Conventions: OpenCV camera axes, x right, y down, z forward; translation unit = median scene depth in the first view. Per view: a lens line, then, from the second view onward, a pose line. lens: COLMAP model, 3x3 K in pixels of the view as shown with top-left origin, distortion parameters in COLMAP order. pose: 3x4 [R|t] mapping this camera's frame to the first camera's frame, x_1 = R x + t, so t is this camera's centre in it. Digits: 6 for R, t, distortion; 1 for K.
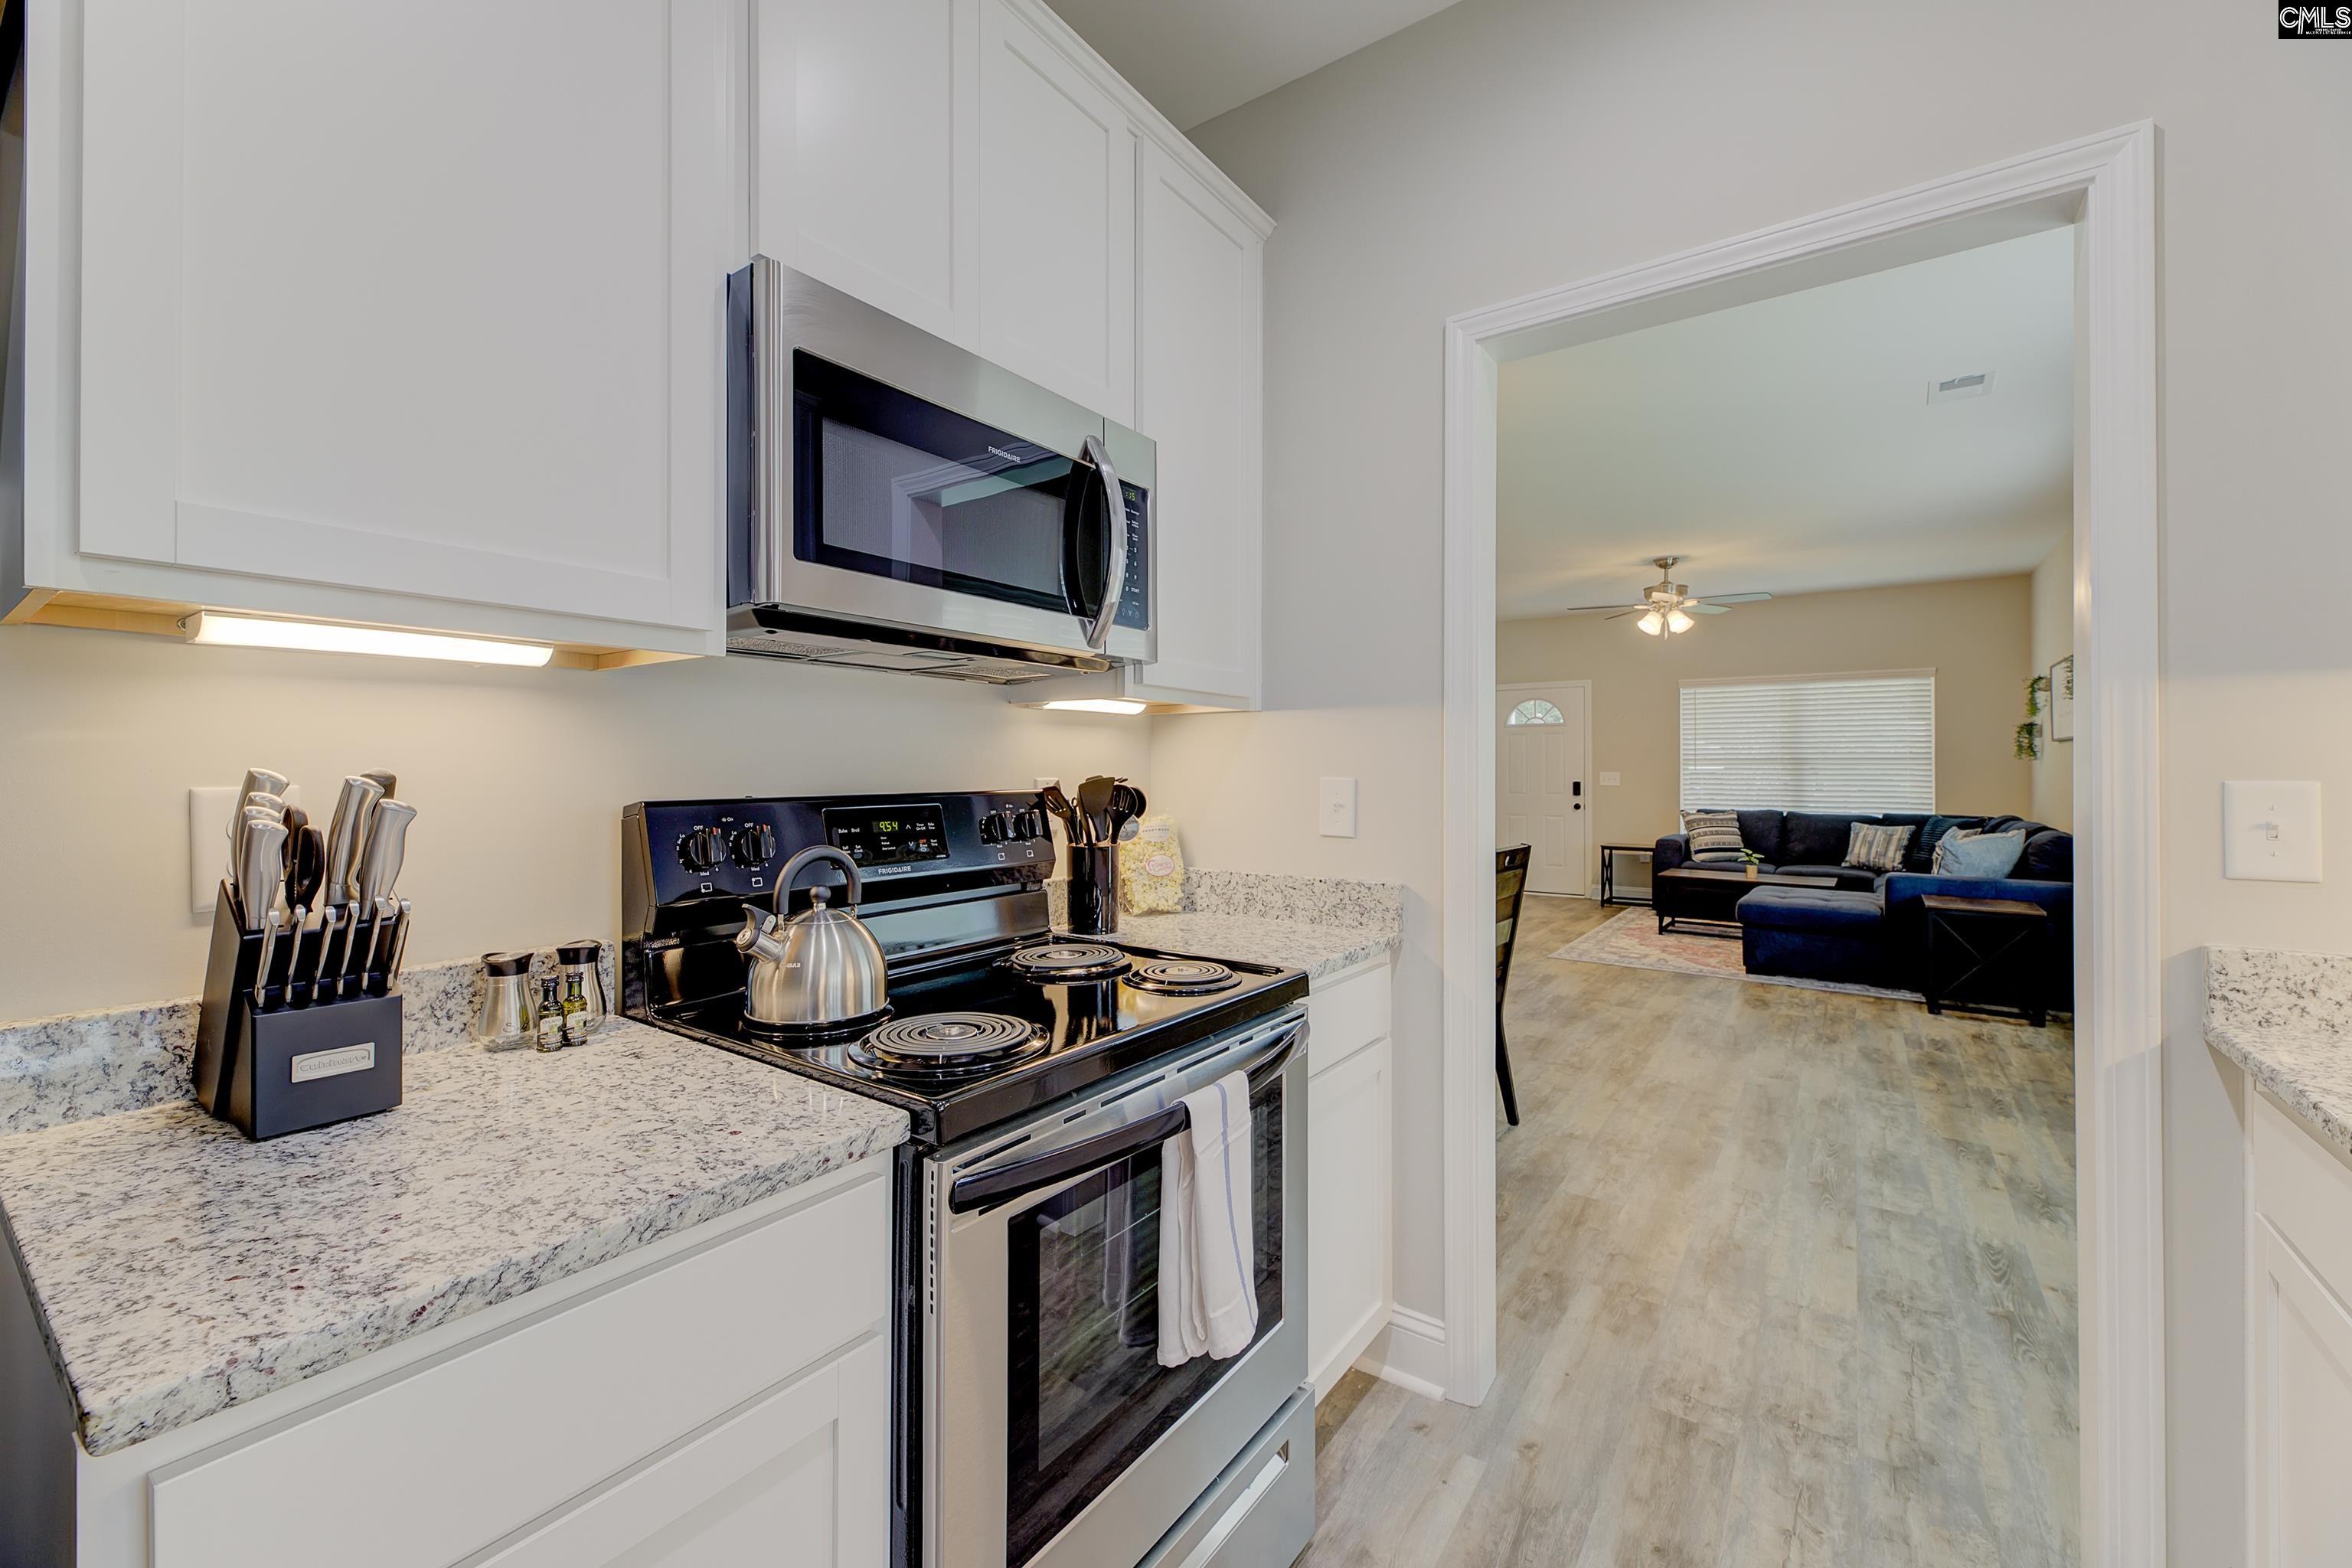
lens RADIAL K [[954.5, 0, 1181.6], [0, 954.5, 760.9], [0, 0, 1]] dist [0.031287, 0.000161]
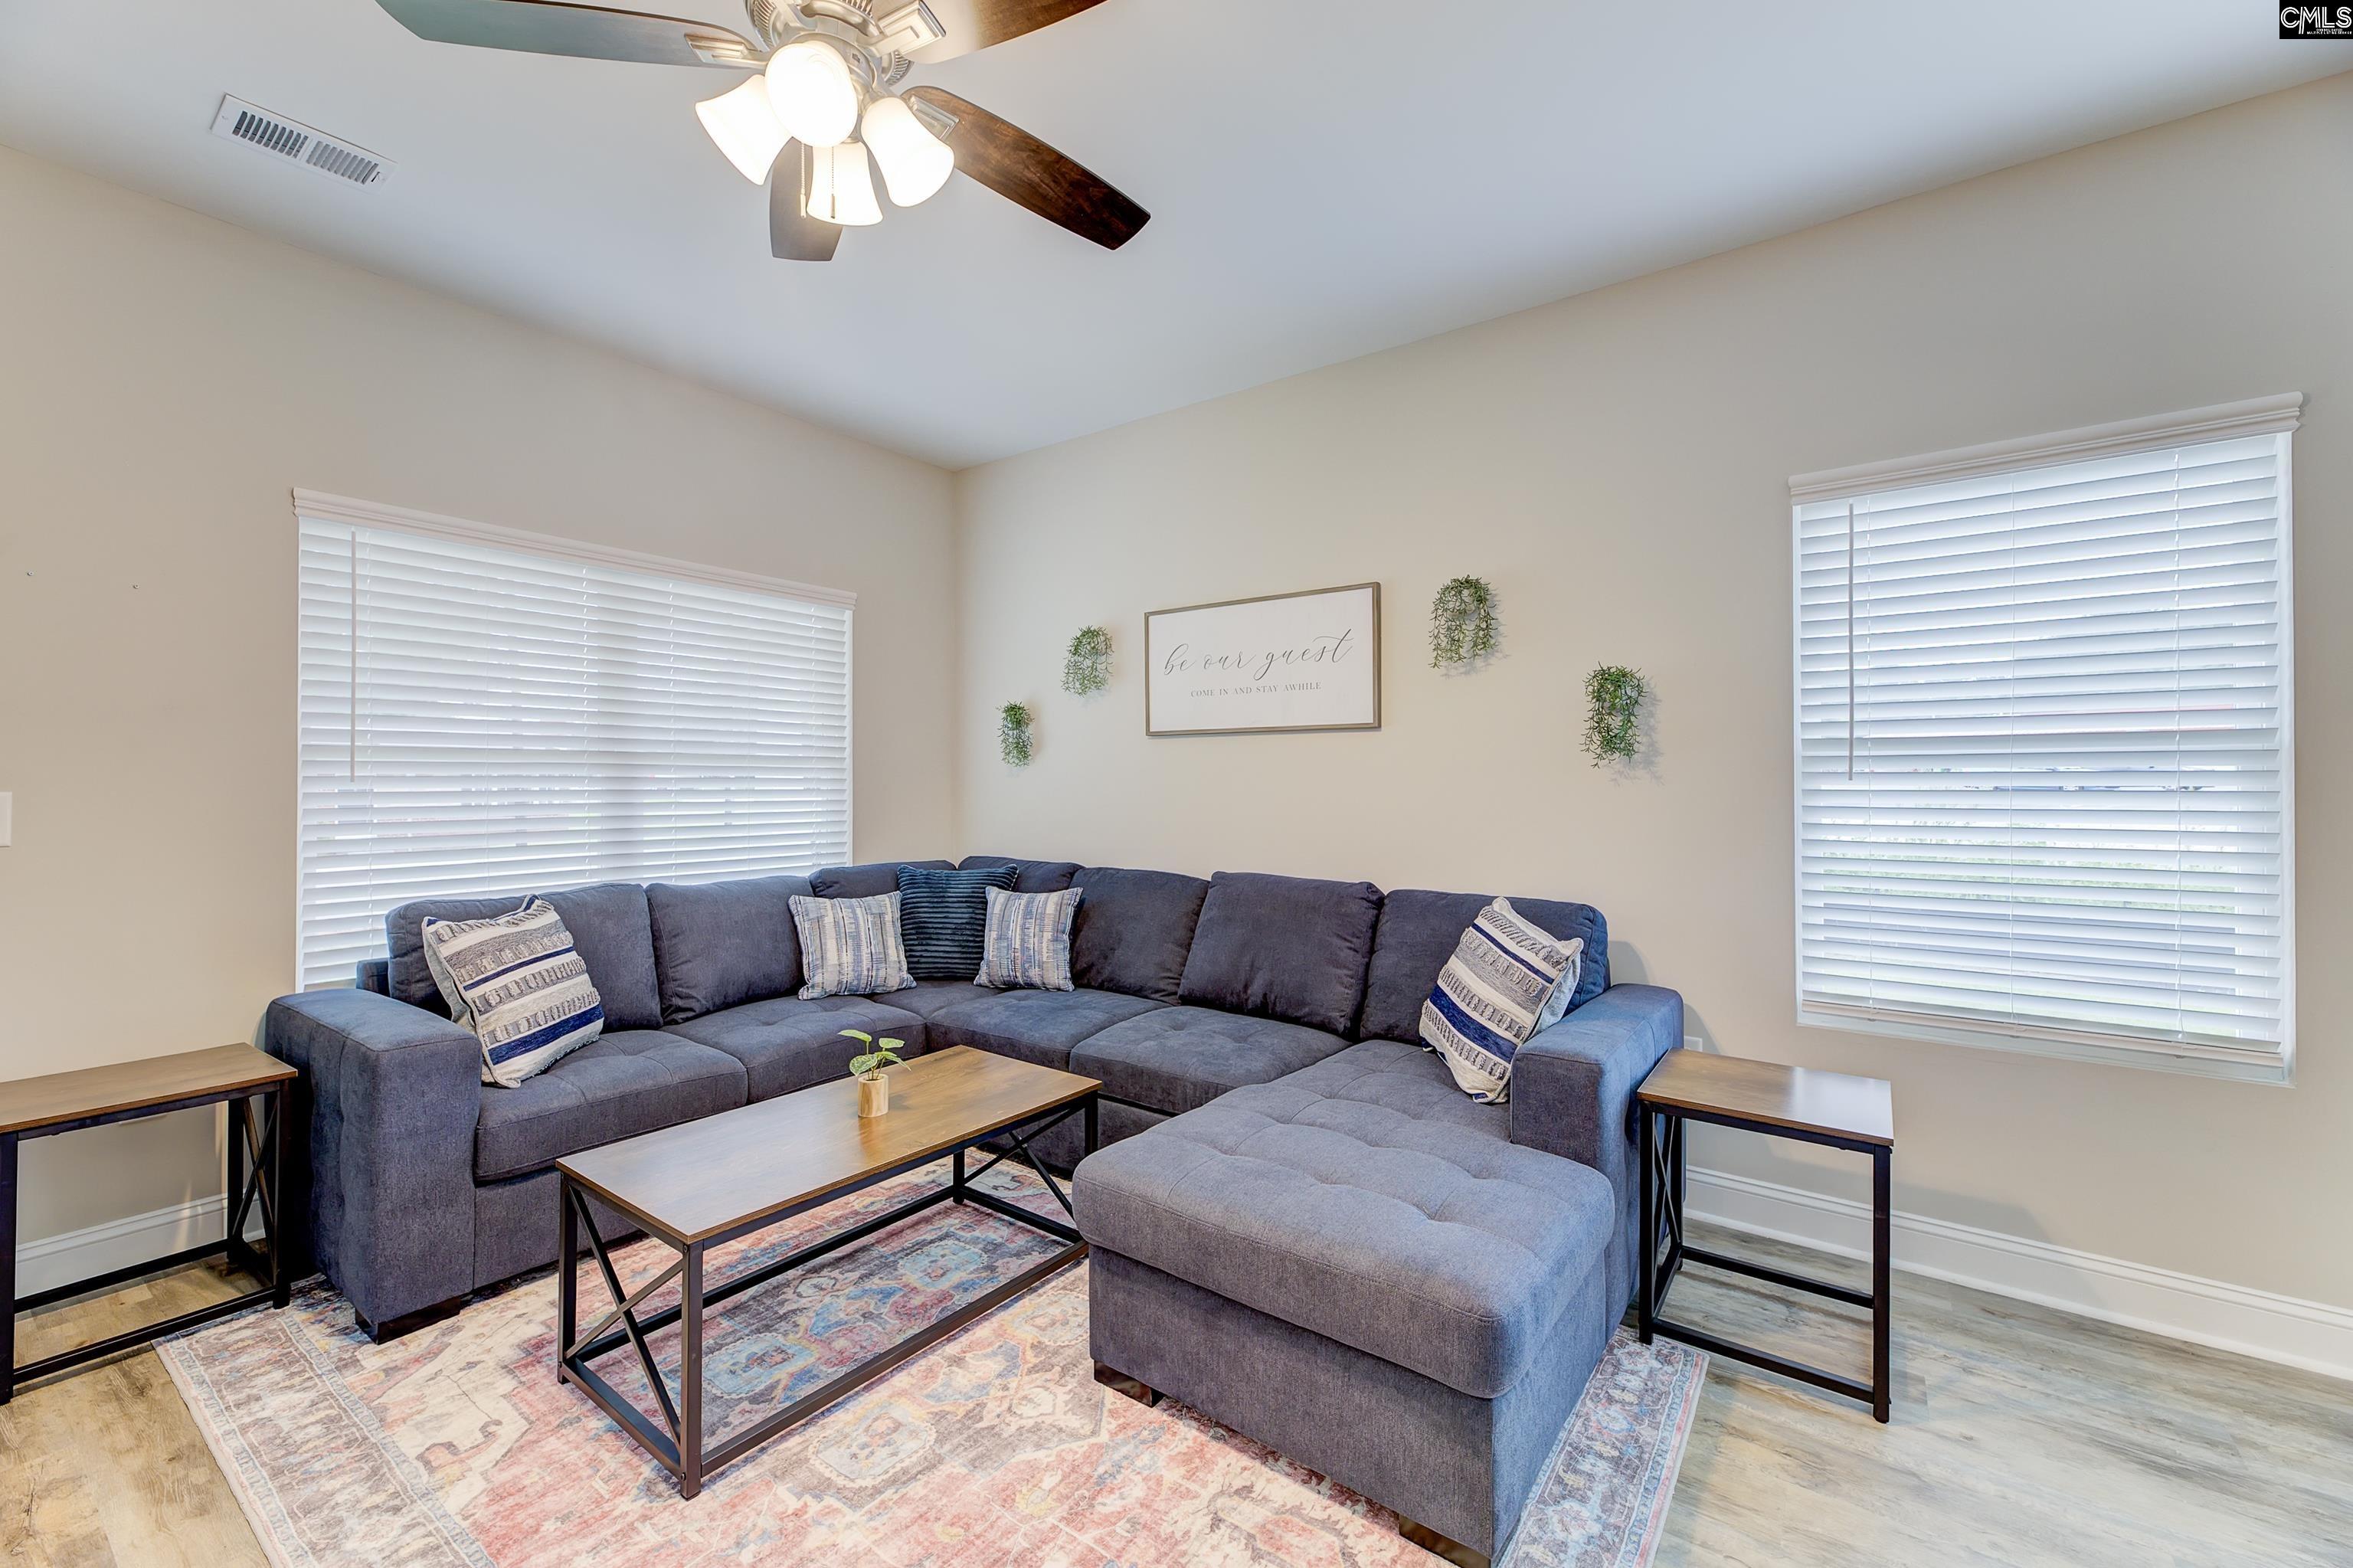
lens RADIAL K [[941.3, 0, 1172.1], [0, 941.3, 788.7], [0, 0, 1]] dist [0.001937, -0.000151]
pose [[0.023012, -0.007014, 0.999711, 0.279443], [-0.008378, 0.999939, 0.007208, 0.008900], [-0.999700, -0.008542, 0.022952, 0.894406]]
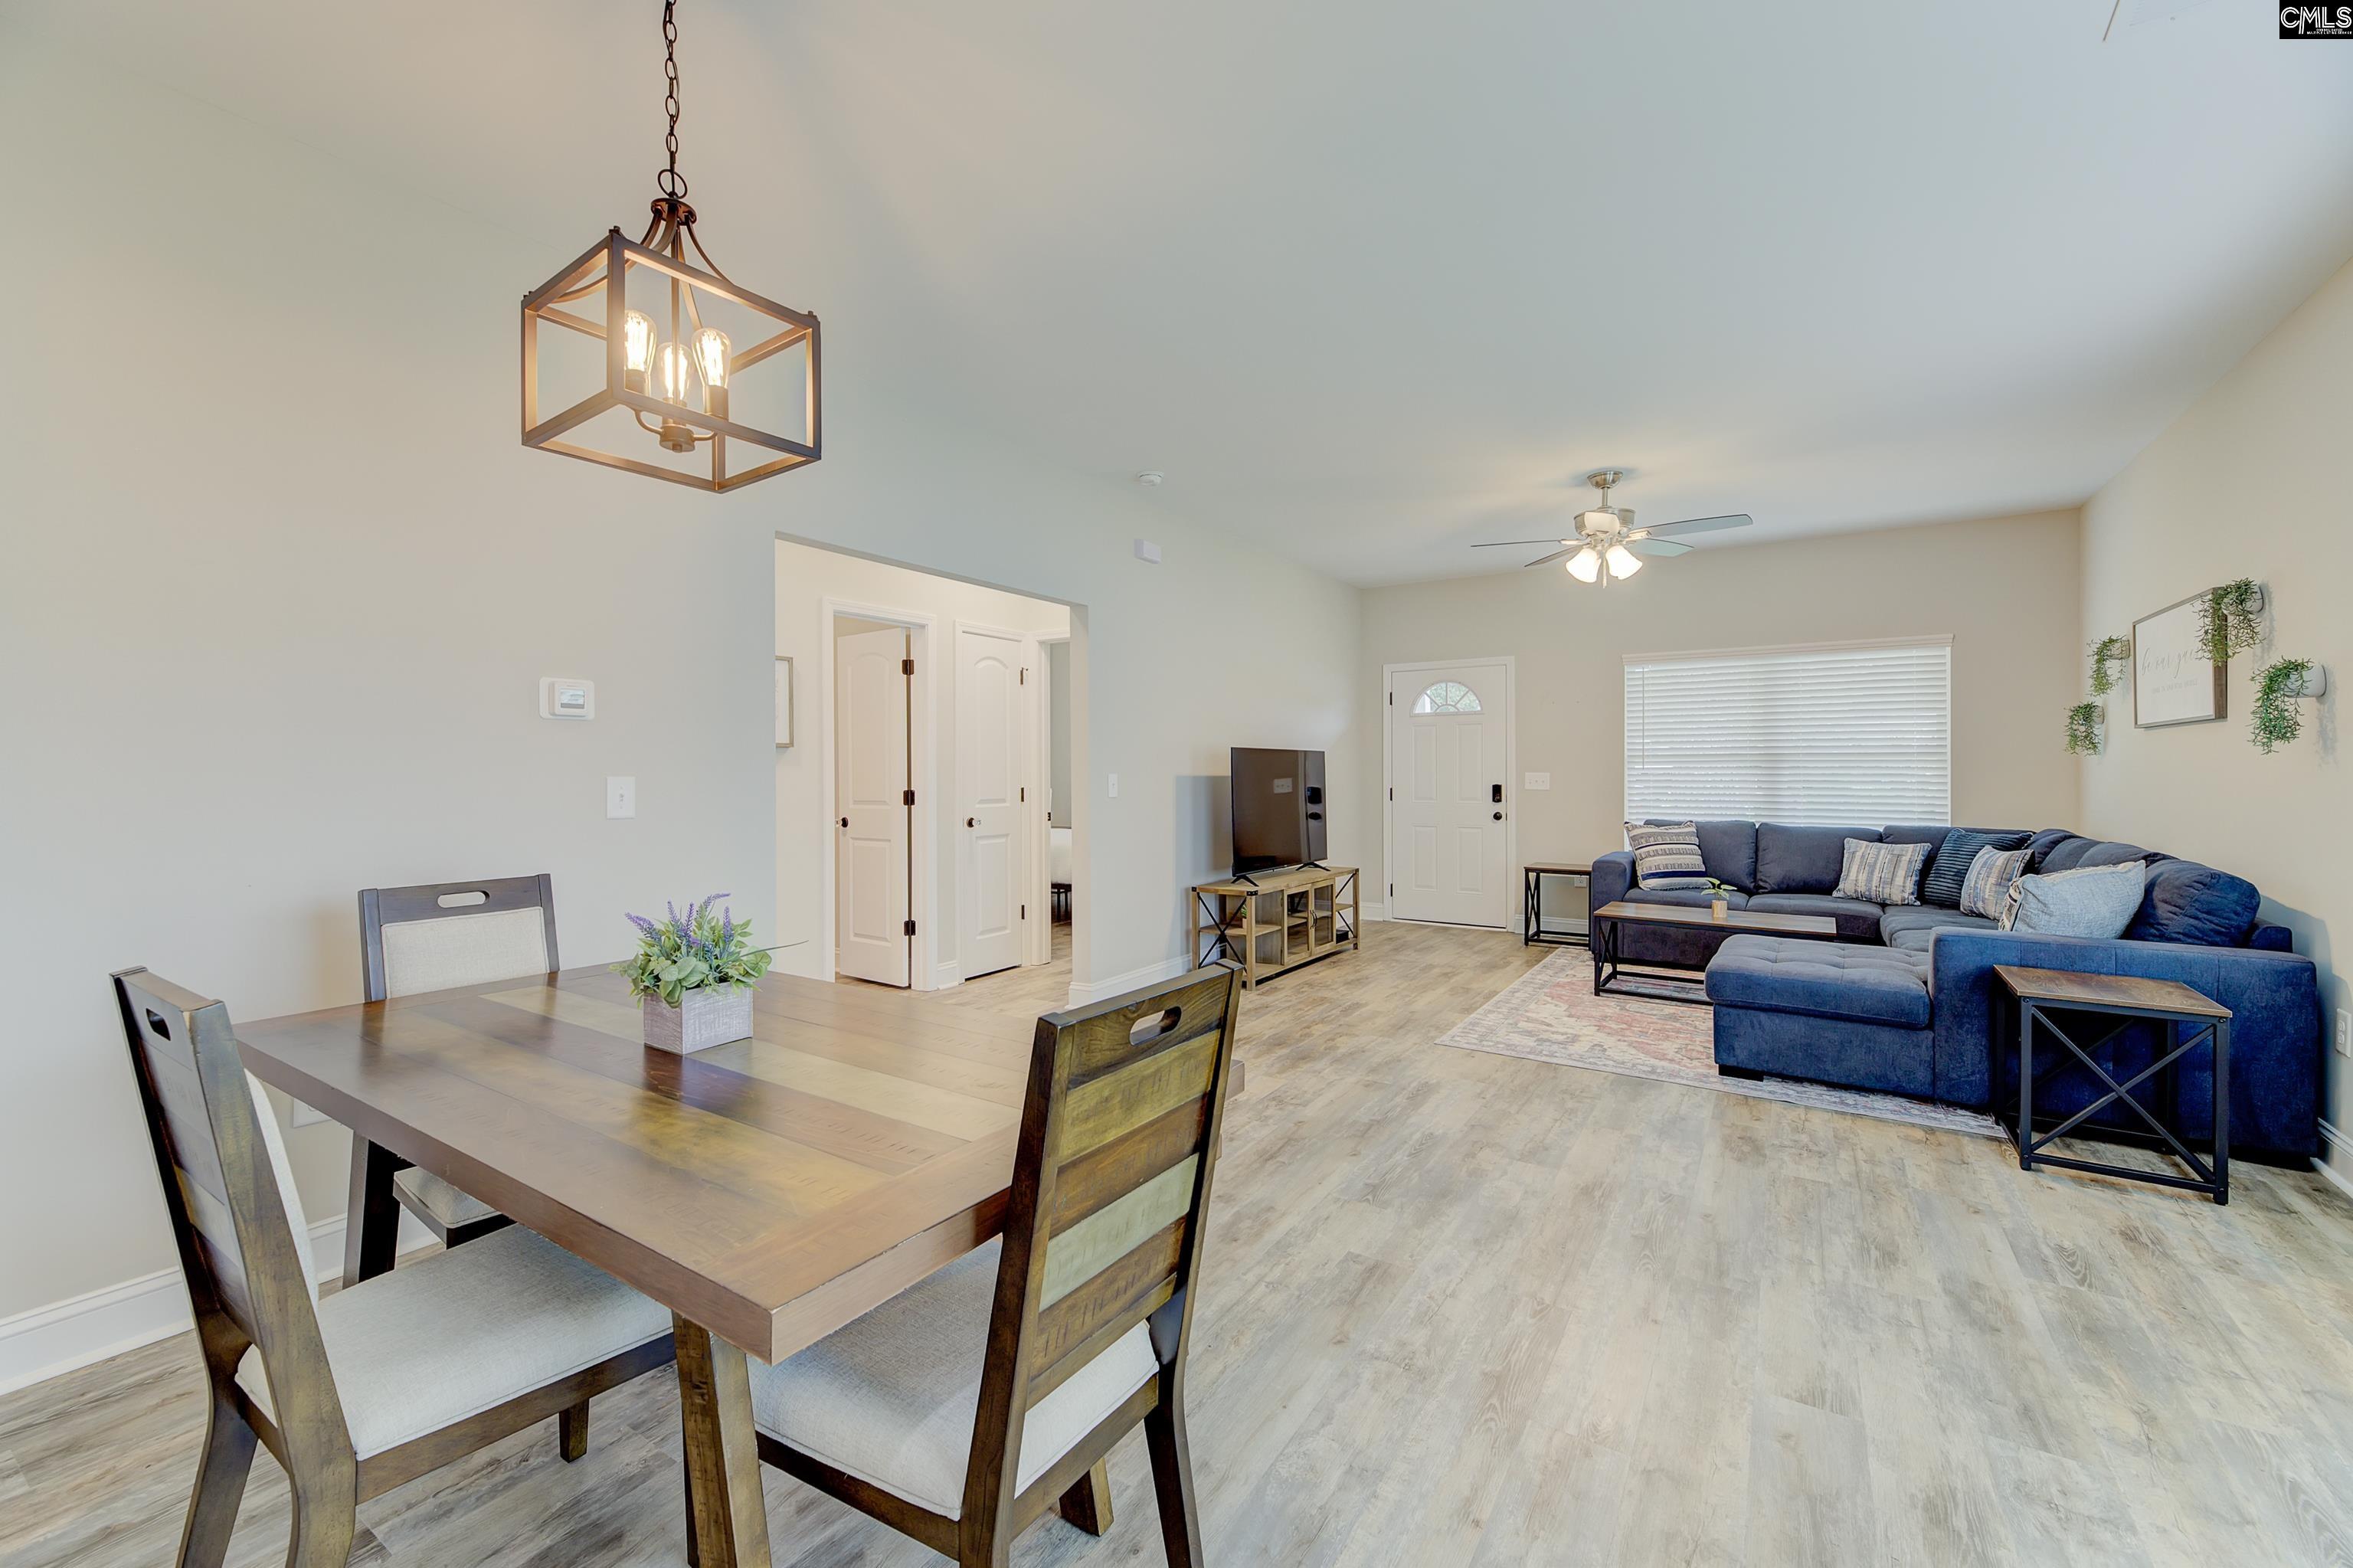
lens RADIAL K [[954.9, 0, 1157.7], [0, 954.9, 768.4], [0, 0, 1]] dist [0.012979, -0.000199]
pose [[0.999718, -0.002901, 0.023578, 0.150463], [0.002734, 0.999971, 0.007117, 0.002131], [-0.023598, -0.007051, 0.999697, 0.288354]]
